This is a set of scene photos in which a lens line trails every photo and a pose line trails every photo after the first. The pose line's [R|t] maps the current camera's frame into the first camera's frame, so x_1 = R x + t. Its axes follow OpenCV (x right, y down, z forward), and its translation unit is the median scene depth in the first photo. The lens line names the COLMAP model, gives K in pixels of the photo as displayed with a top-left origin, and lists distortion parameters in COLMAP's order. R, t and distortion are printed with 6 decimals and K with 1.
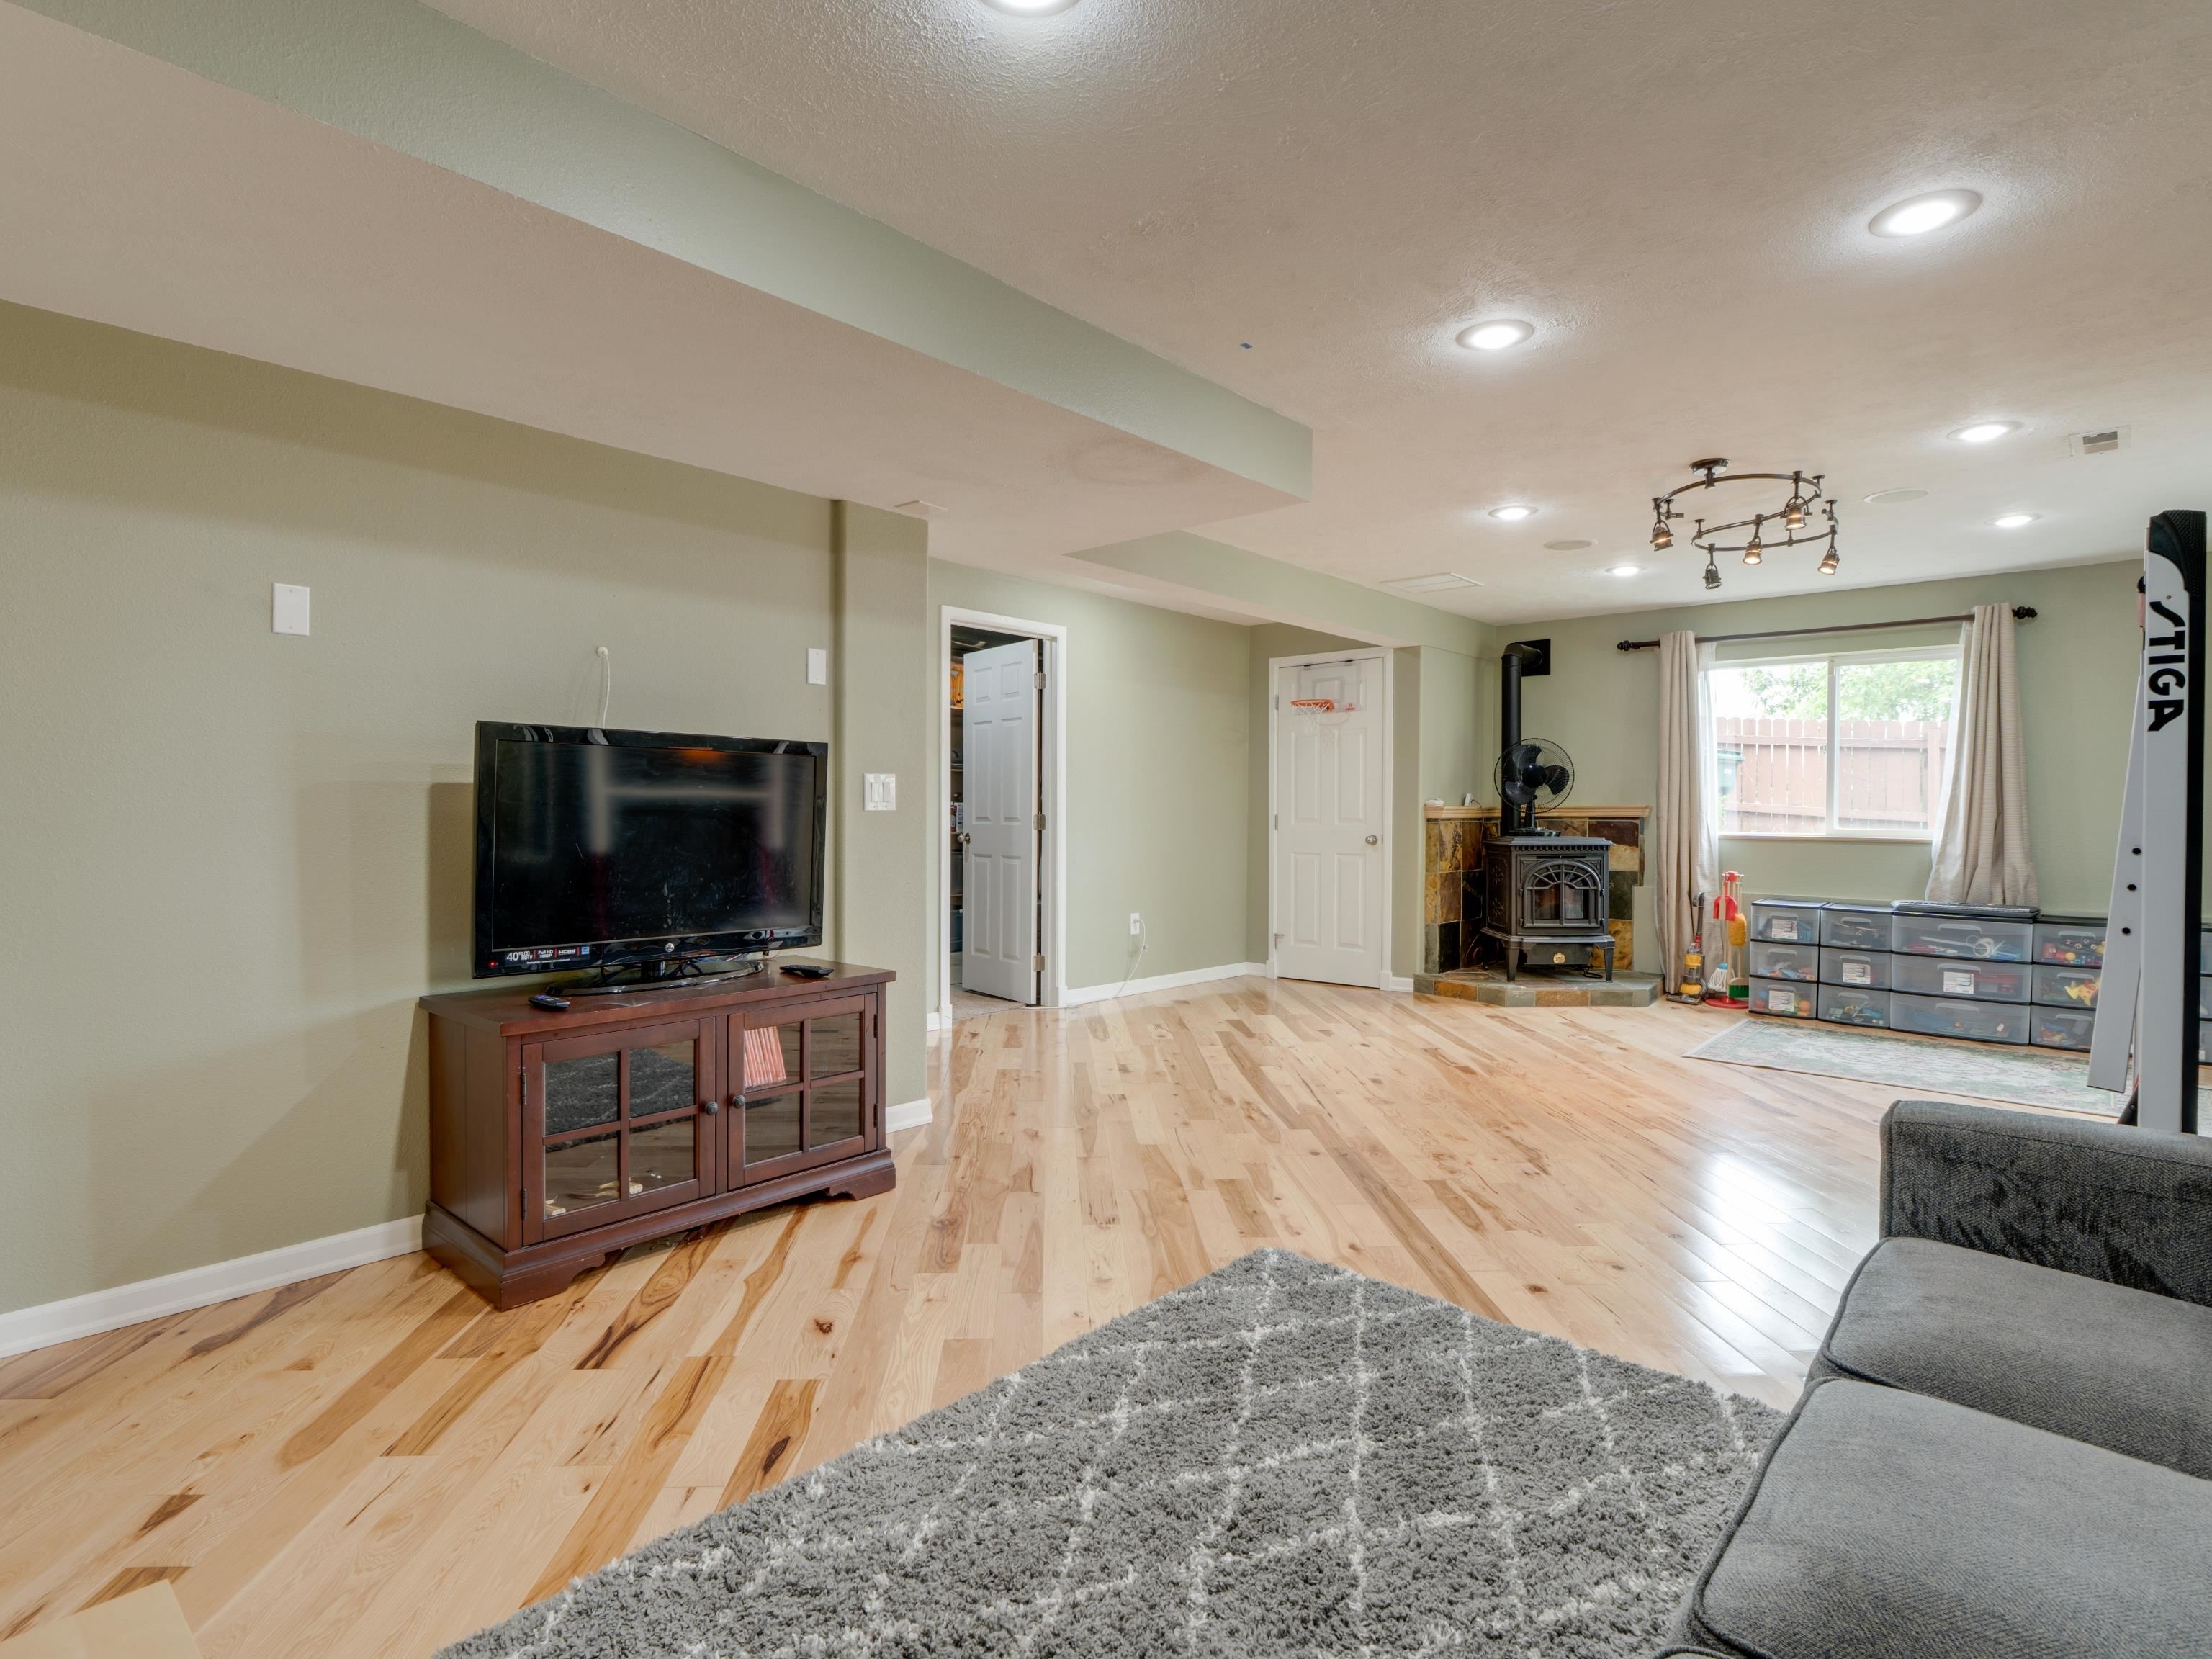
lens RADIAL K [[1135.2, 0, 1106.0], [0, 1135.2, 829.5], [0, 0, 1]] dist [-0.005791, -0.001465]
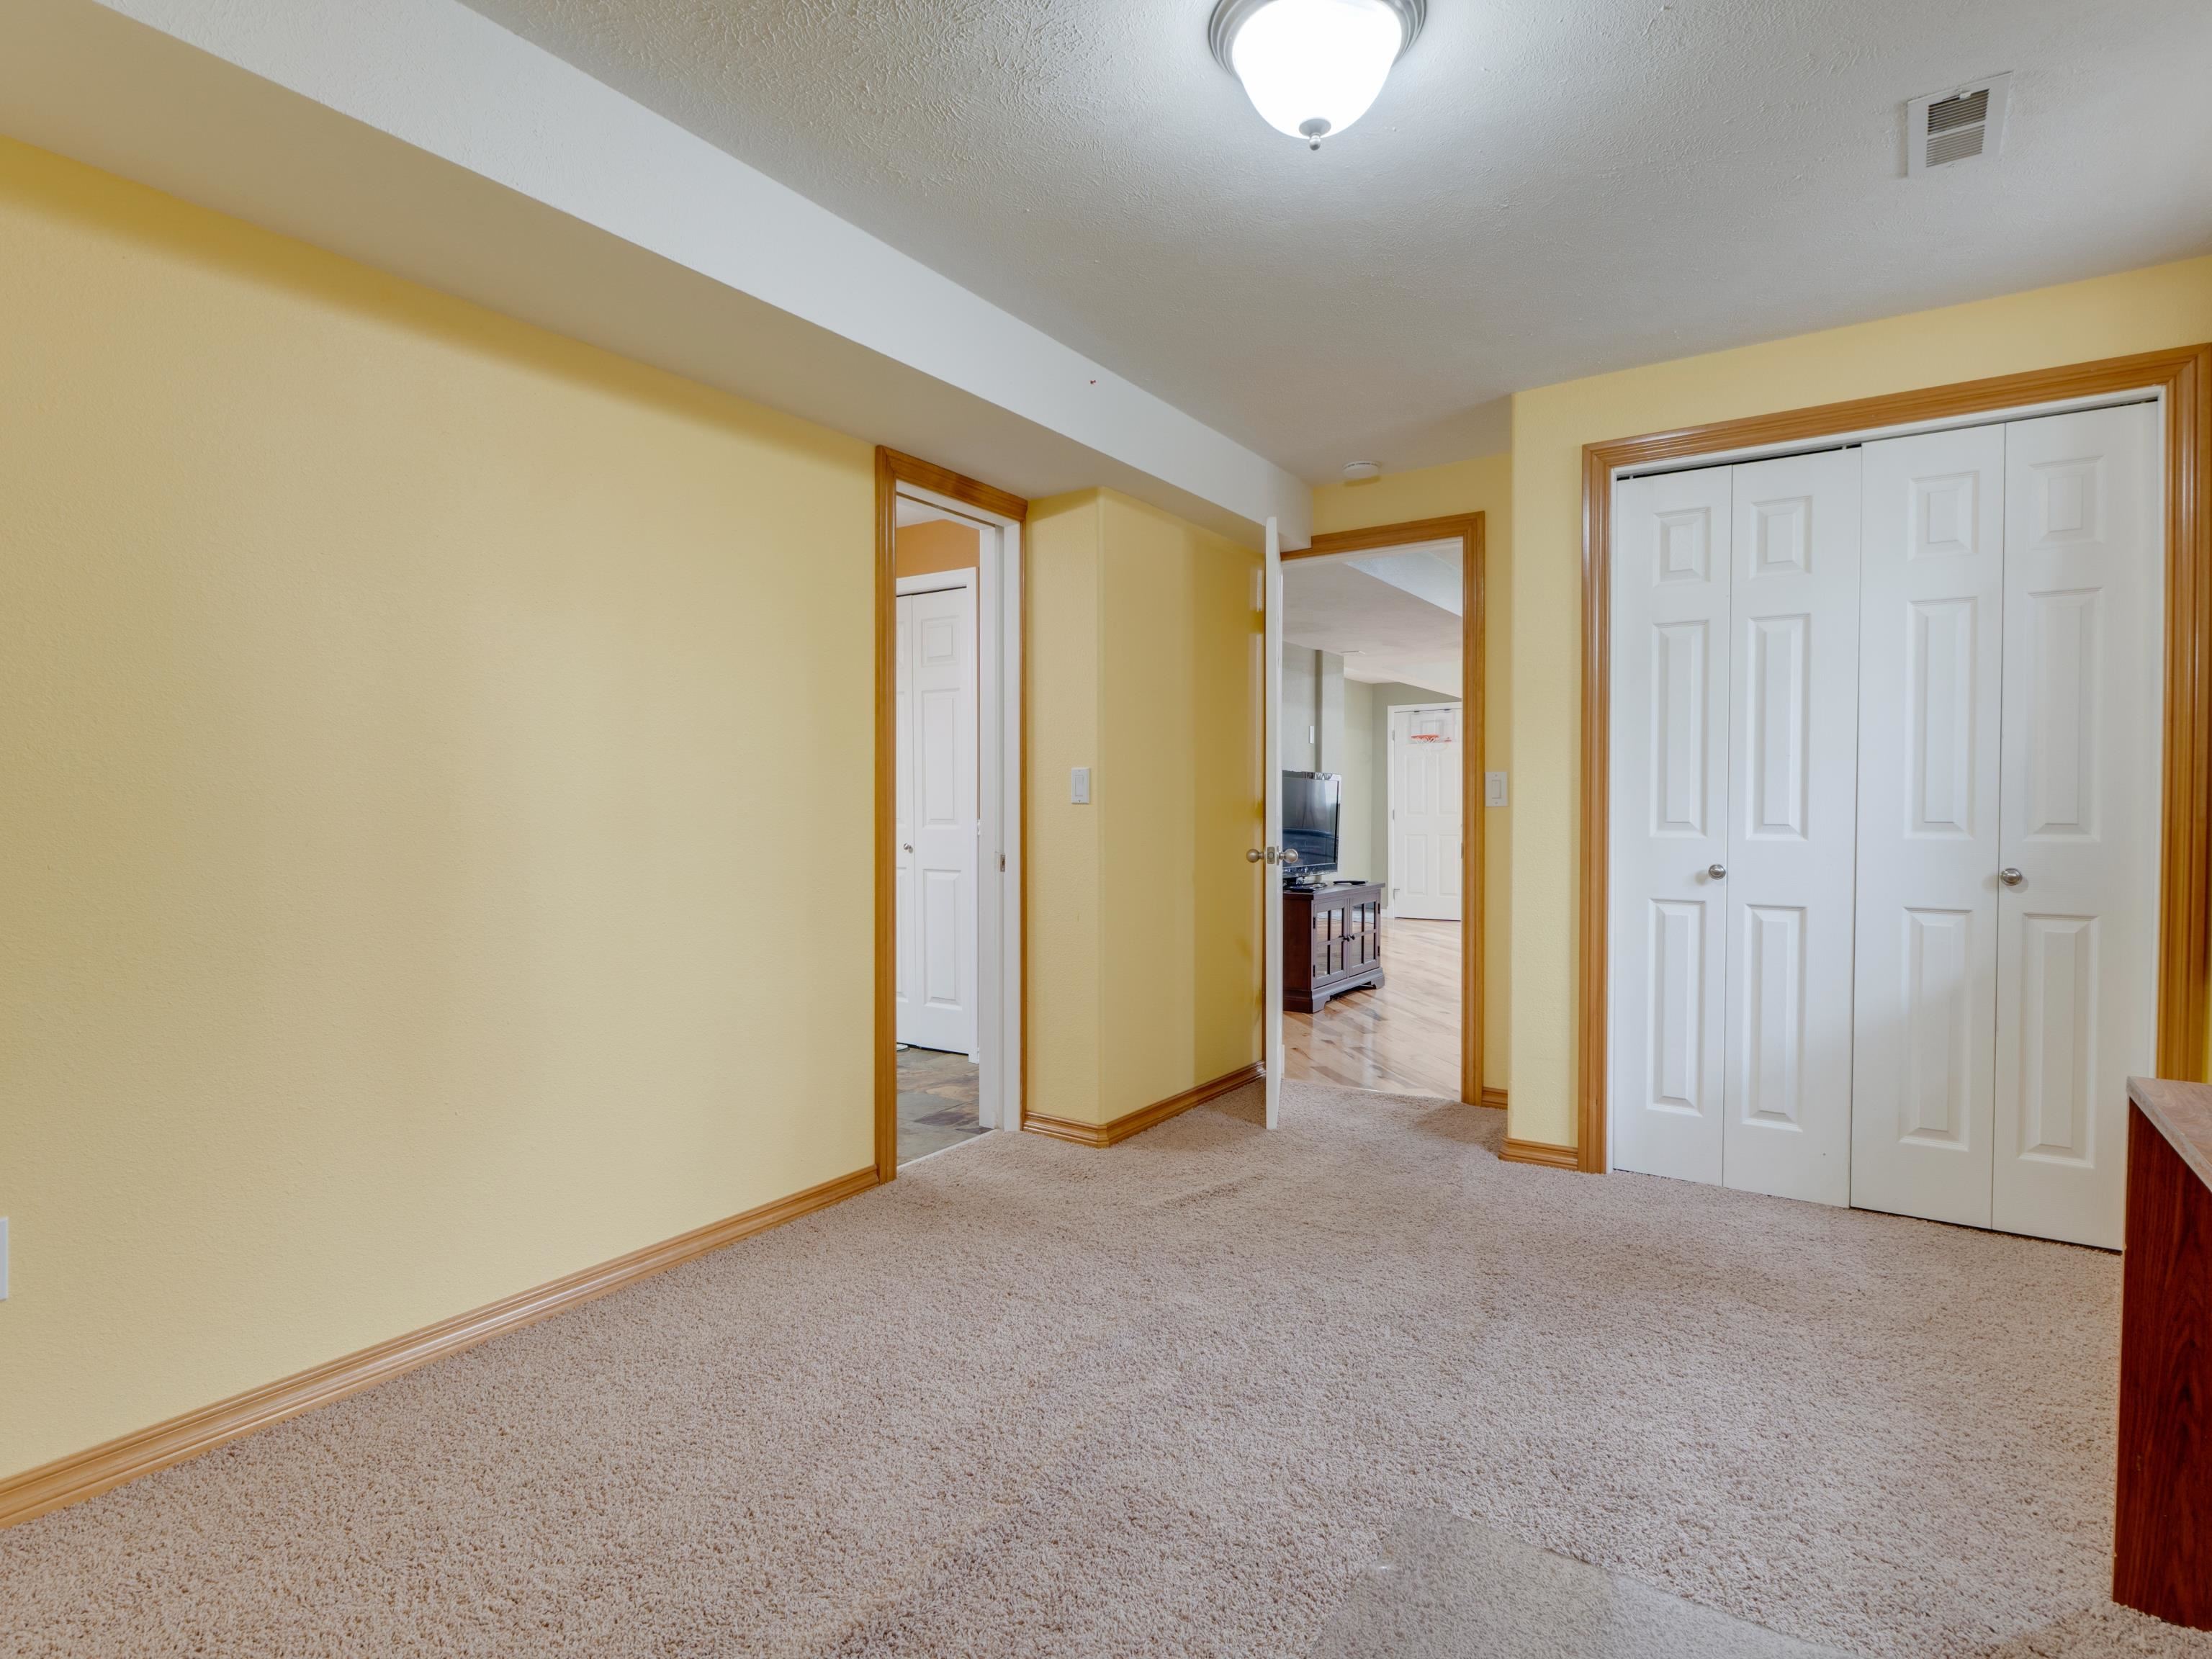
lens RADIAL K [[1135.2, 0, 1106.0], [0, 1135.2, 829.5], [0, 0, 1]] dist [-0.005791, -0.001465]
pose [[0.992182, -0.005413, 0.124683, -0.519115], [0.005030, 0.999982, 0.003388, 0.007579], [-0.124699, -0.002734, 0.992191, -0.555857]]
